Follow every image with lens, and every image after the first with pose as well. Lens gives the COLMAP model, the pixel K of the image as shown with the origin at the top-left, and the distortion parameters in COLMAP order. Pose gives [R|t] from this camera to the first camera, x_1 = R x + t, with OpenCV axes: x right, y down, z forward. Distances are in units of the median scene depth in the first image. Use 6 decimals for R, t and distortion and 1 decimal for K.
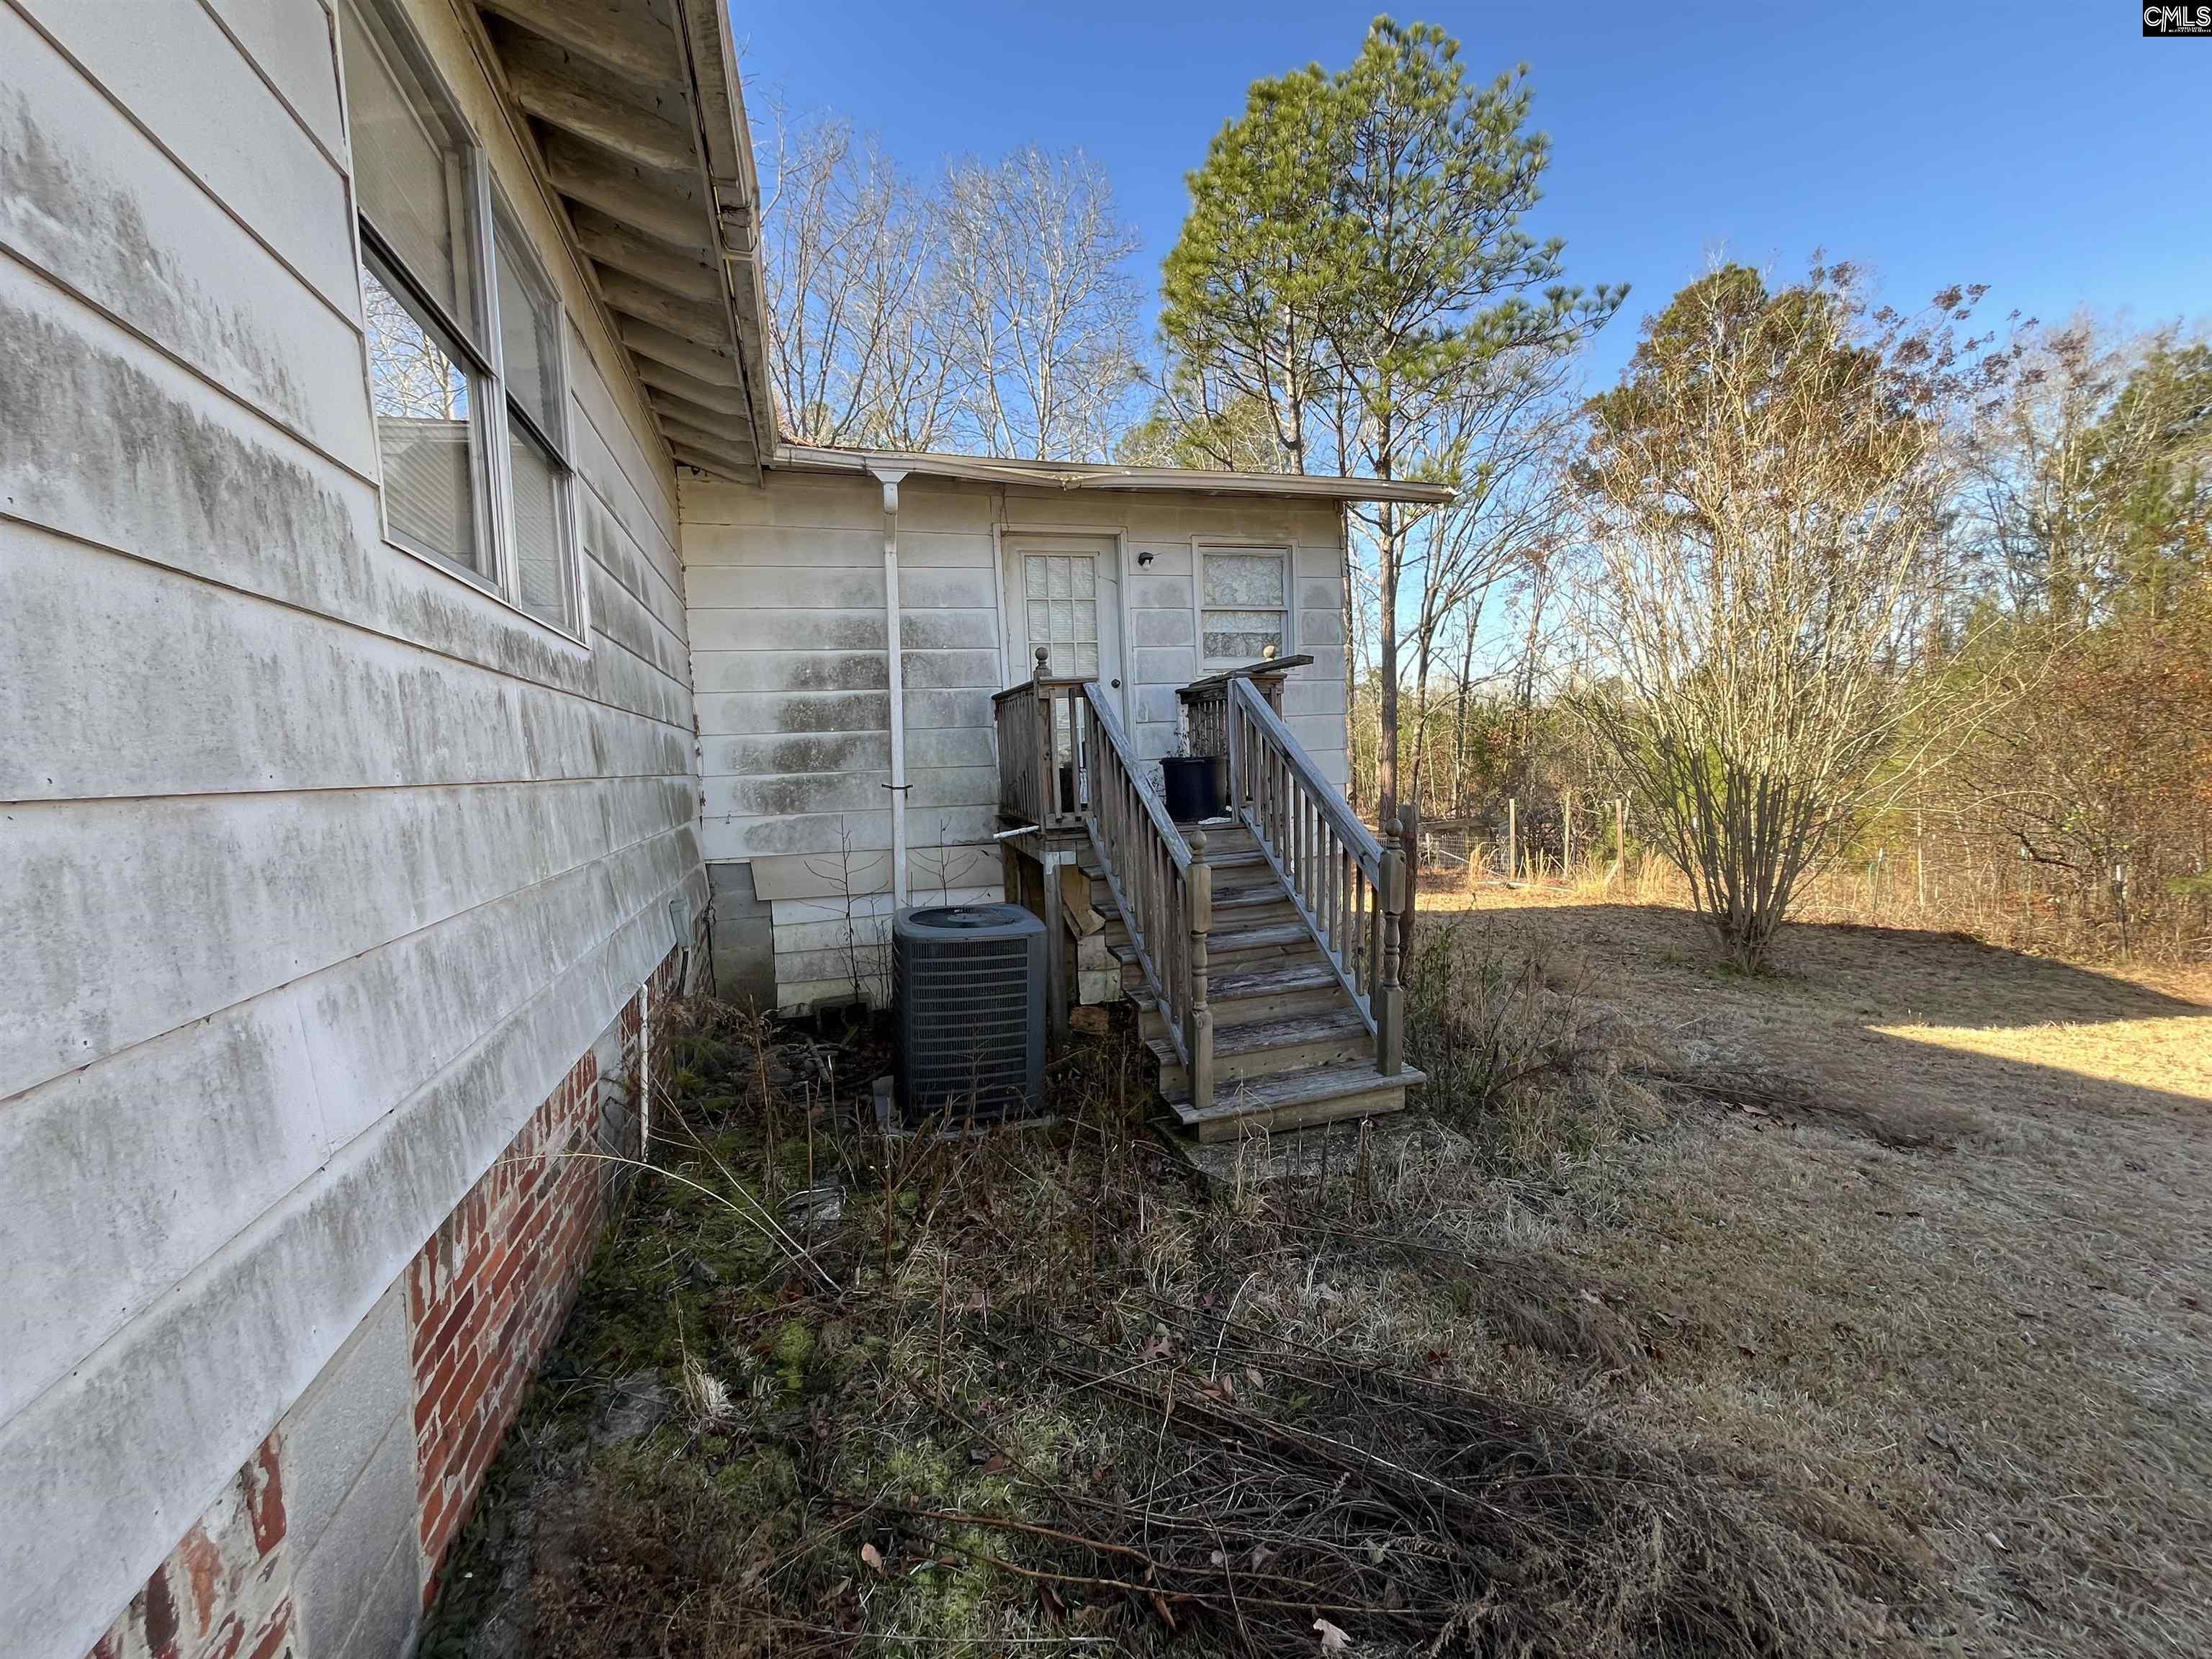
lens RADIAL K [[892.0, 0, 1105.1], [0, 892.0, 829.7], [0, 0, 1]] dist [-0.003732, -0.000114]
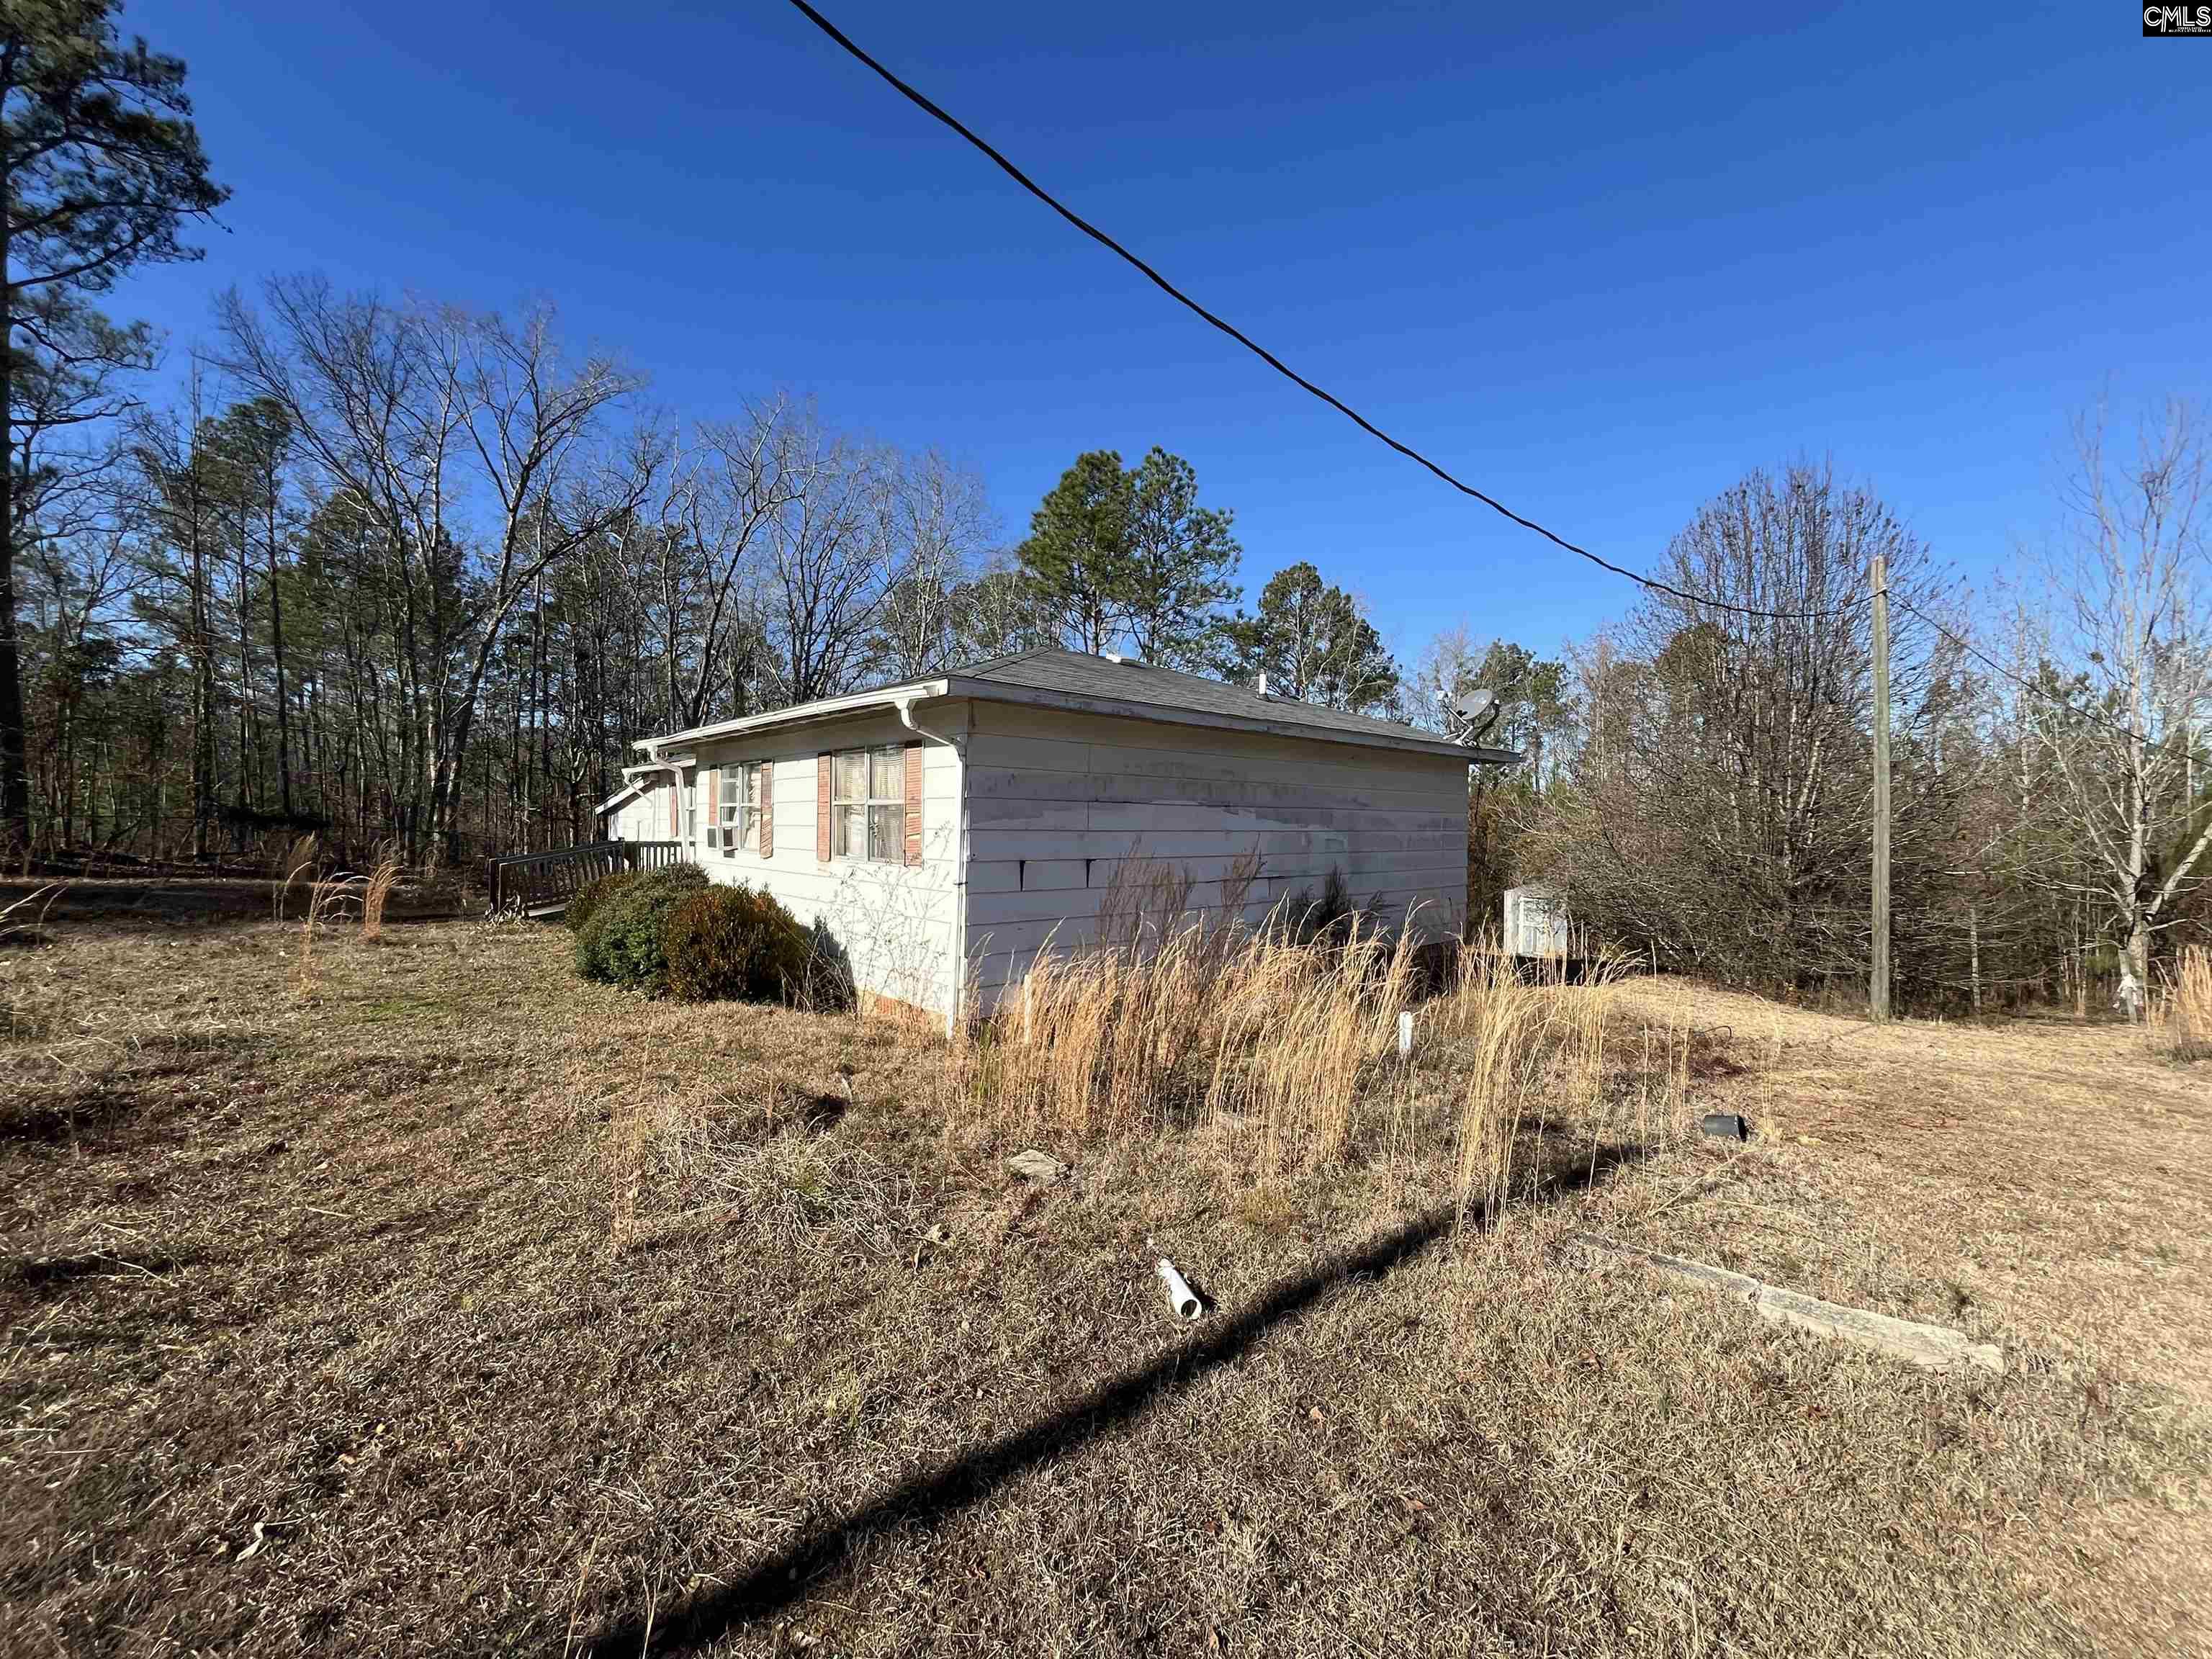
lens RADIAL K [[892.0, 0, 1142.7], [0, 892.0, 825.3], [0, 0, 1]] dist [-0.003732, -0.000114]
pose [[0.898904, 0.049938, 0.435291, -1.008943], [-0.008925, 0.995364, -0.095760, 0.060755], [-0.438055, 0.082194, 0.895182, -1.187970]]
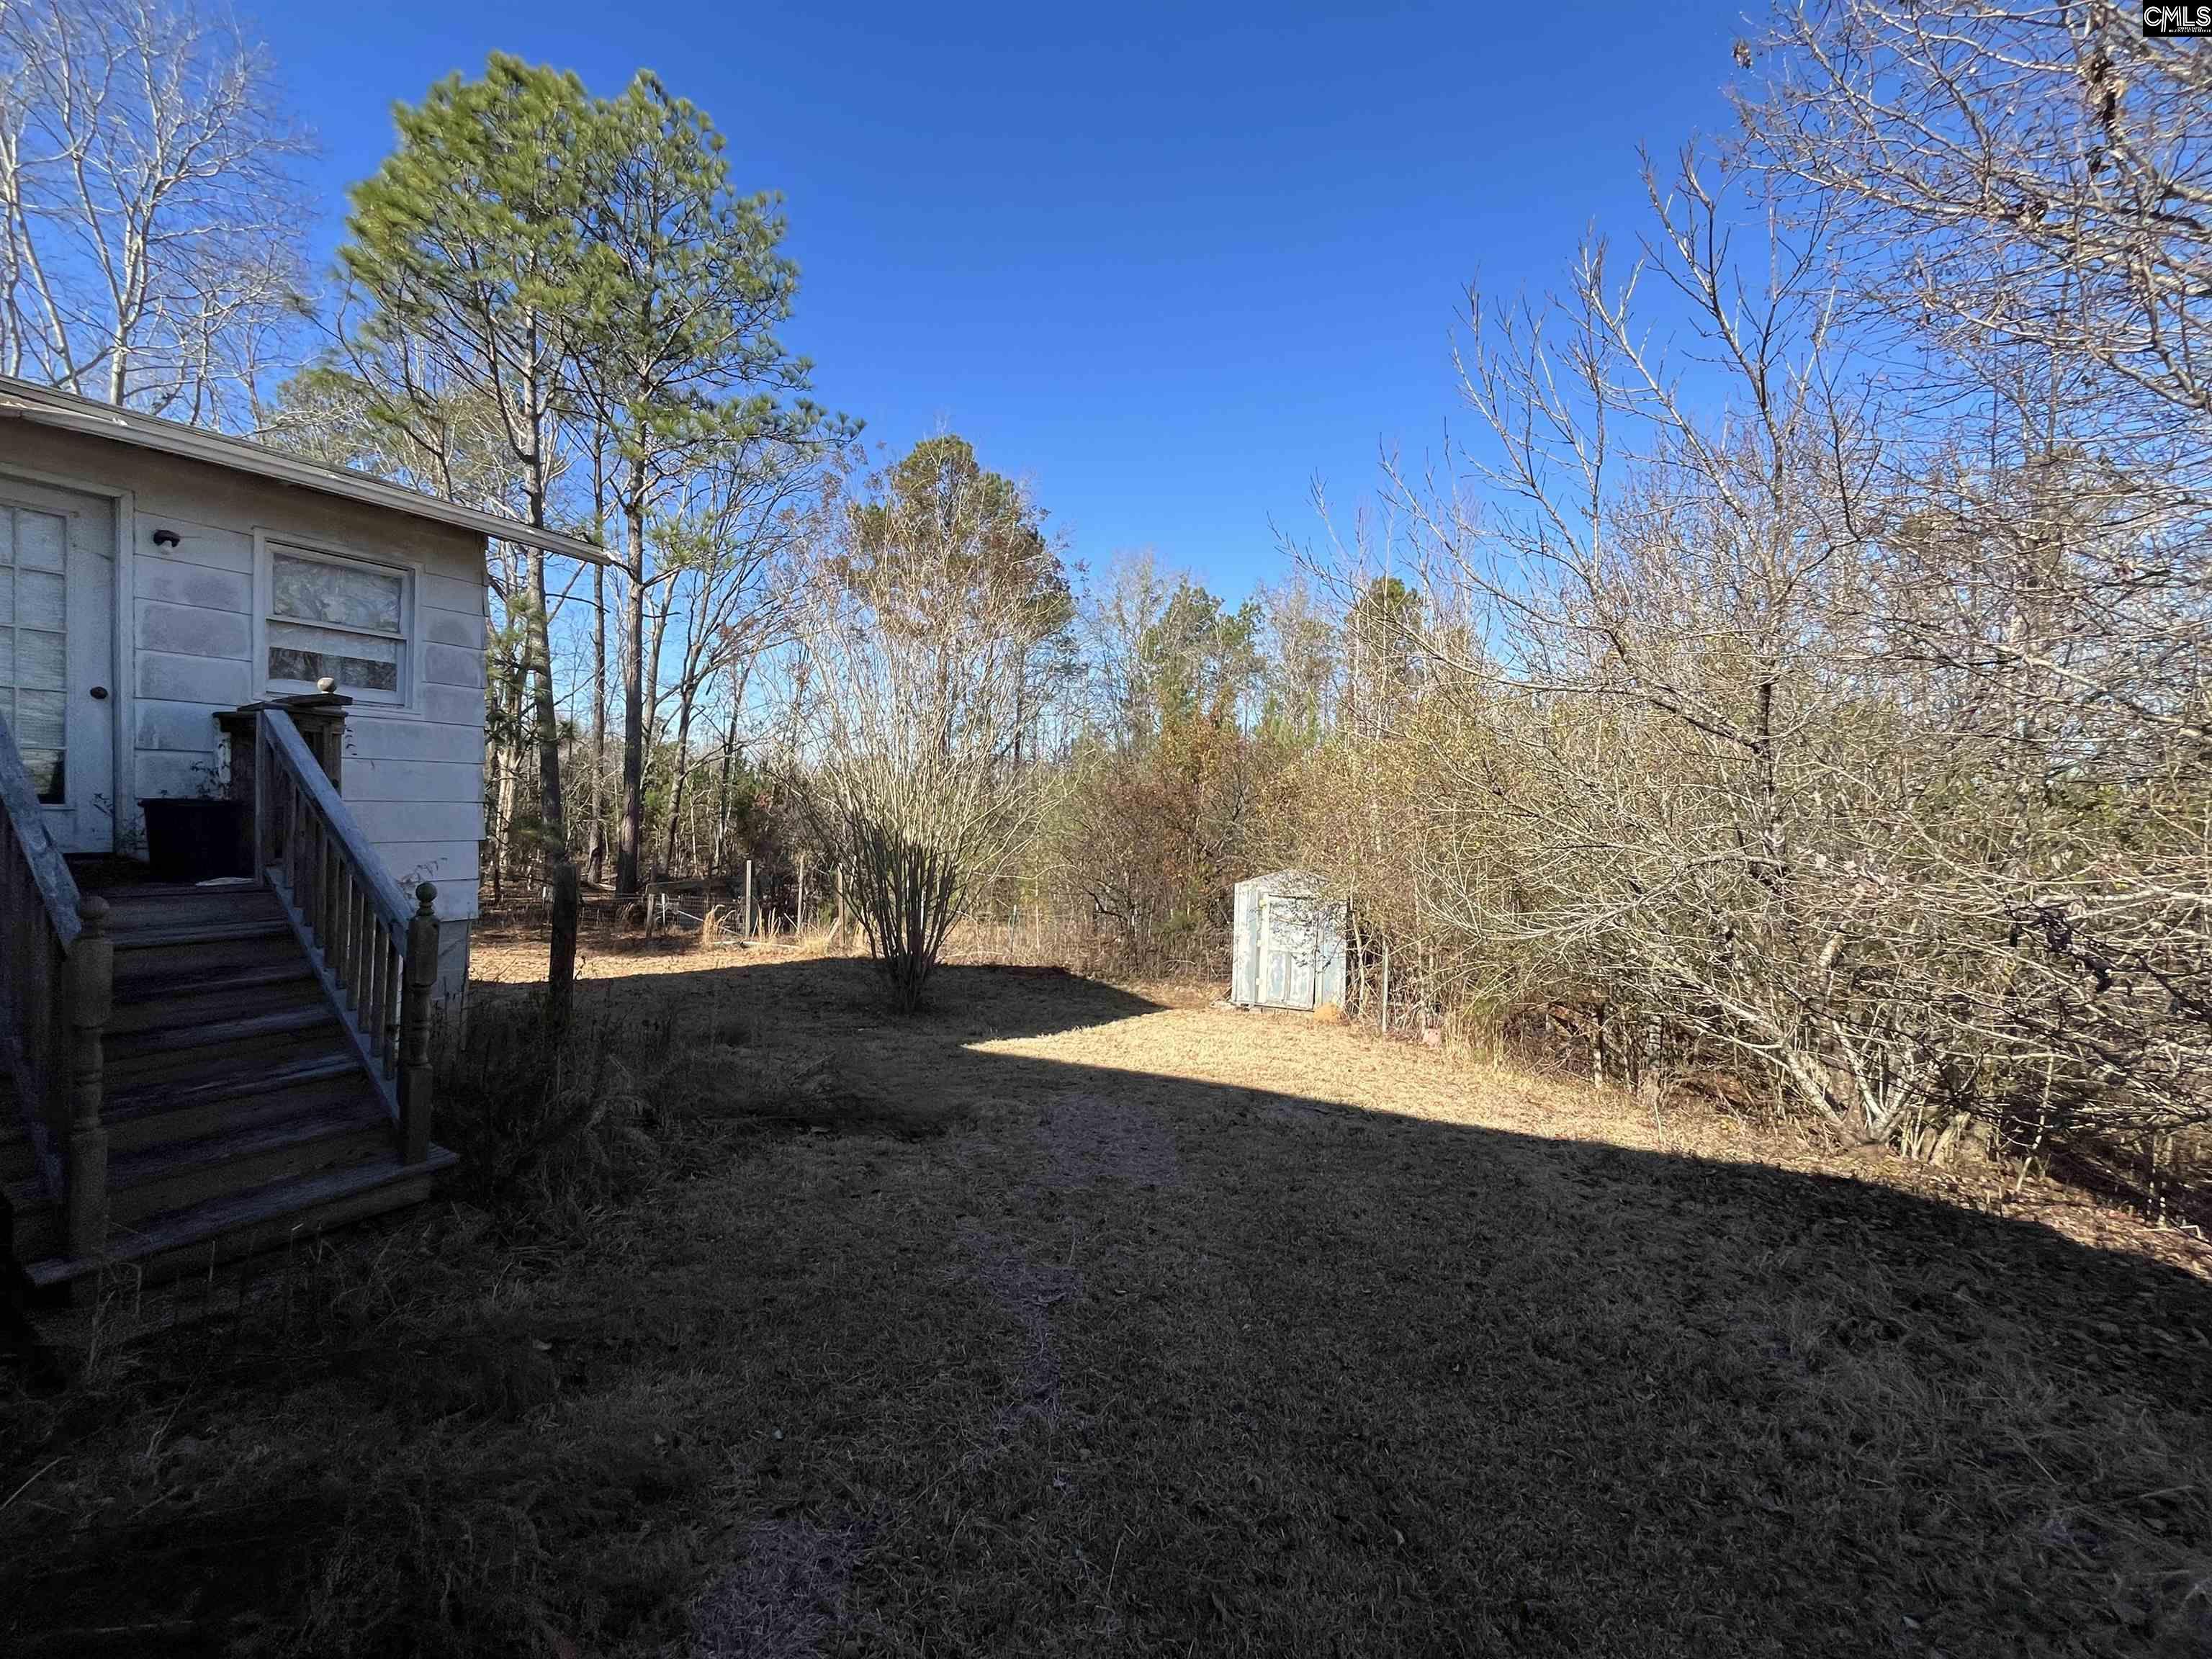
lens RADIAL K [[892.0, 0, 1102.9], [0, 892.0, 827.9], [0, 0, 1]] dist [-0.003732, -0.000114]
pose [[0.723049, 0.049663, 0.689009, 0.074503], [-0.002410, 0.997588, -0.069376, -0.002465], [-0.690792, 0.048501, 0.721425, -0.064695]]
